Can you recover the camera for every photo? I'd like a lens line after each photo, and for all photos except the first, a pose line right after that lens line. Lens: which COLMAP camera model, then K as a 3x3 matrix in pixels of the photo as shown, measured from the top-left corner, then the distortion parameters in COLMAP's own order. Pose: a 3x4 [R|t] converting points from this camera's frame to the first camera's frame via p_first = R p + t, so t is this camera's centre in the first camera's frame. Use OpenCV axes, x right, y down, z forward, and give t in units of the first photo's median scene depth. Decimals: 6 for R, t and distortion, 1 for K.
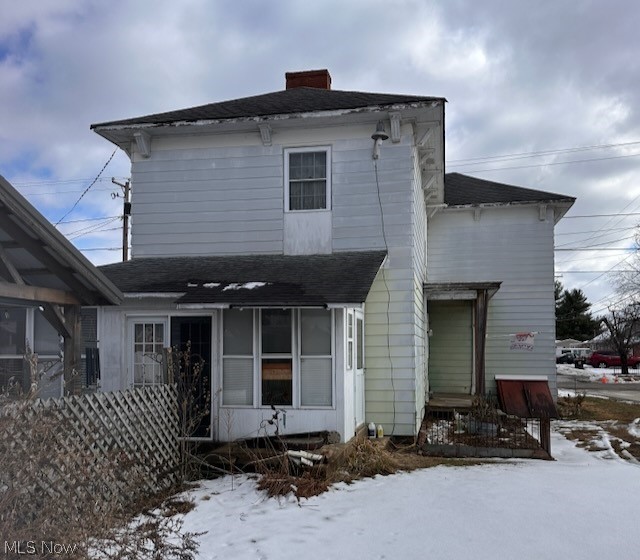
lens RADIAL K [[639.9, 0, 320.6], [0, 639.9, 328.2], [0, 0, 1]] dist [0.097647, -0.247388]
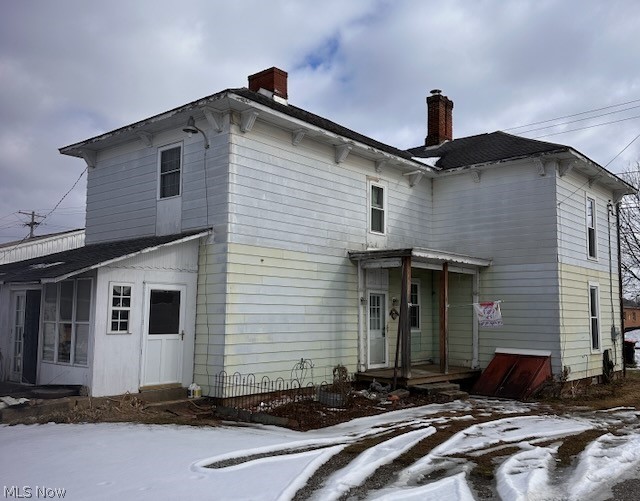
lens RADIAL K [[635.4, 0, 320.0], [0, 635.4, 250.5], [0, 0, 1]] dist [0.003101, 0.003215]
pose [[0.869924, -0.040661, -0.491506, 0.778569], [0.005372, 0.997318, -0.072996, -0.001128], [0.493156, 0.060861, 0.867809, 0.134819]]
